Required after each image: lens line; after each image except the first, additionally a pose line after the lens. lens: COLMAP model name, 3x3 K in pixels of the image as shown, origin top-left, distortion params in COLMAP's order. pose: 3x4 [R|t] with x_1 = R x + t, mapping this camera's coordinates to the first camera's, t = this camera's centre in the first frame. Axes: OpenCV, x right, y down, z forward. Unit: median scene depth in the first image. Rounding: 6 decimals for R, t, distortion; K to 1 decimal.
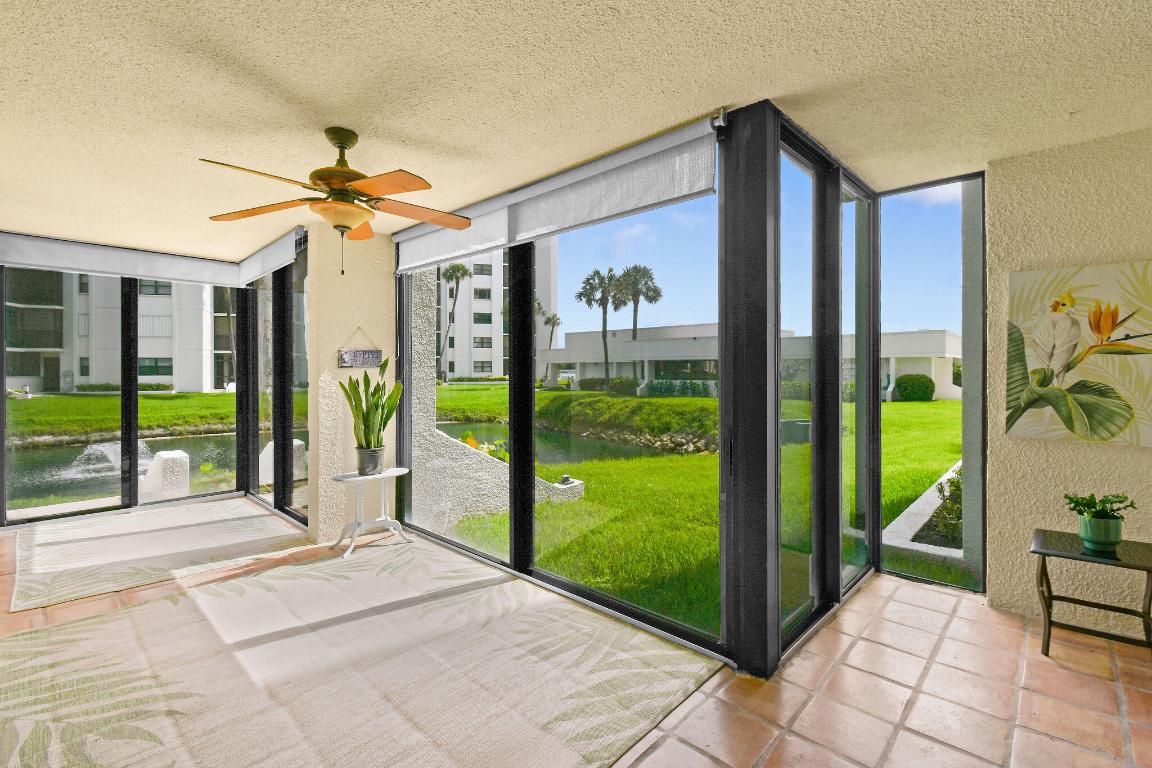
lens RADIAL K [[515.9, 0, 580.0], [0, 515.9, 373.5], [0, 0, 1]] dist [-0.000497, -0.000419]
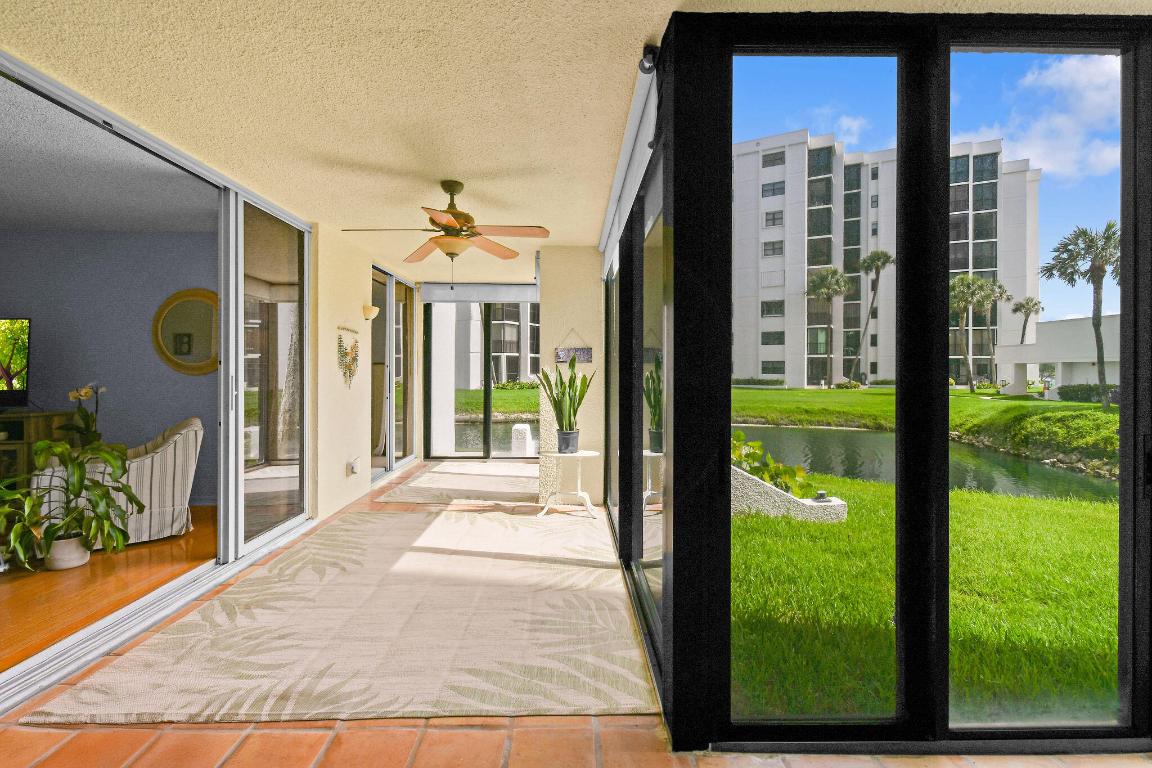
lens RADIAL K [[515.9, 0, 580.0], [0, 515.9, 373.5], [0, 0, 1]] dist [-0.000497, -0.000419]
pose [[0.699245, 0.009332, -0.714821, 0.060776], [-0.011627, 0.999931, 0.001680, 0.001554], [0.714788, 0.007136, 0.699305, 0.025759]]
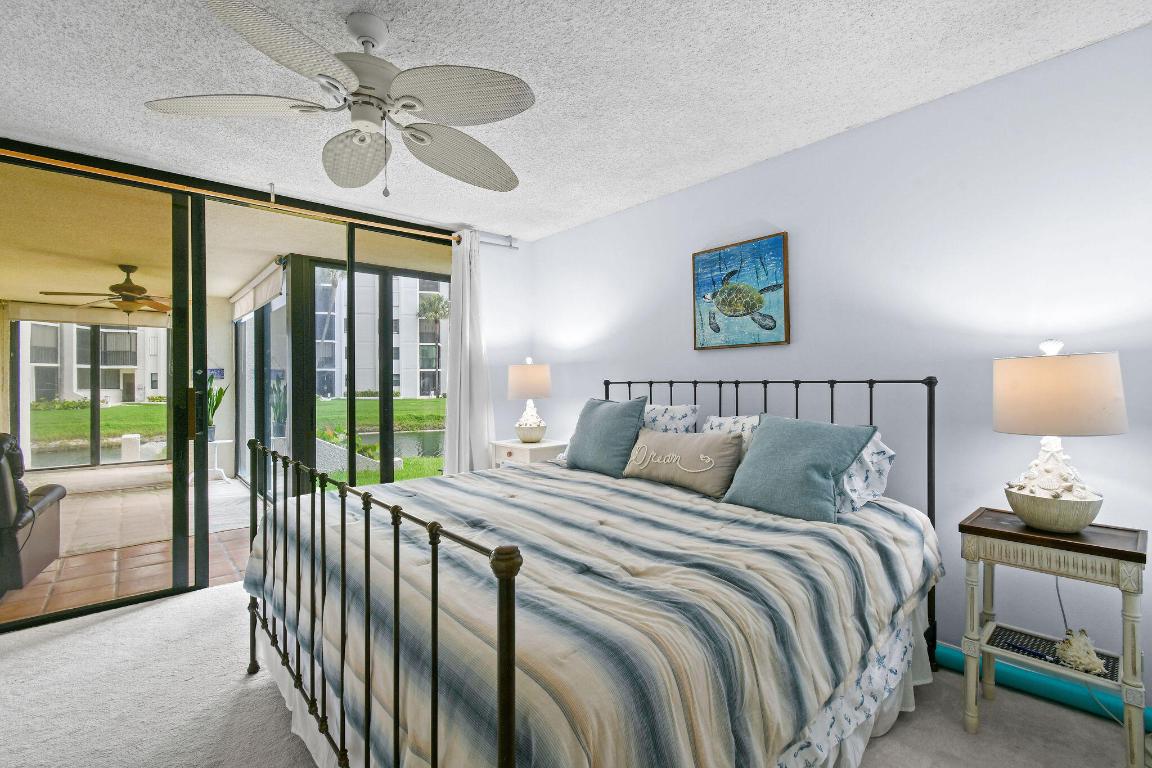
lens RADIAL K [[502.1, 0, 576.0], [0, 502.1, 381.7], [0, 0, 1]] dist [-0.001005, -0.000214]
pose [[0.995737, -0.002857, -0.092198, 0.127549], [0.001902, 0.999944, -0.010442, 0.002167], [0.092223, 0.010222, 0.995686, -0.070746]]
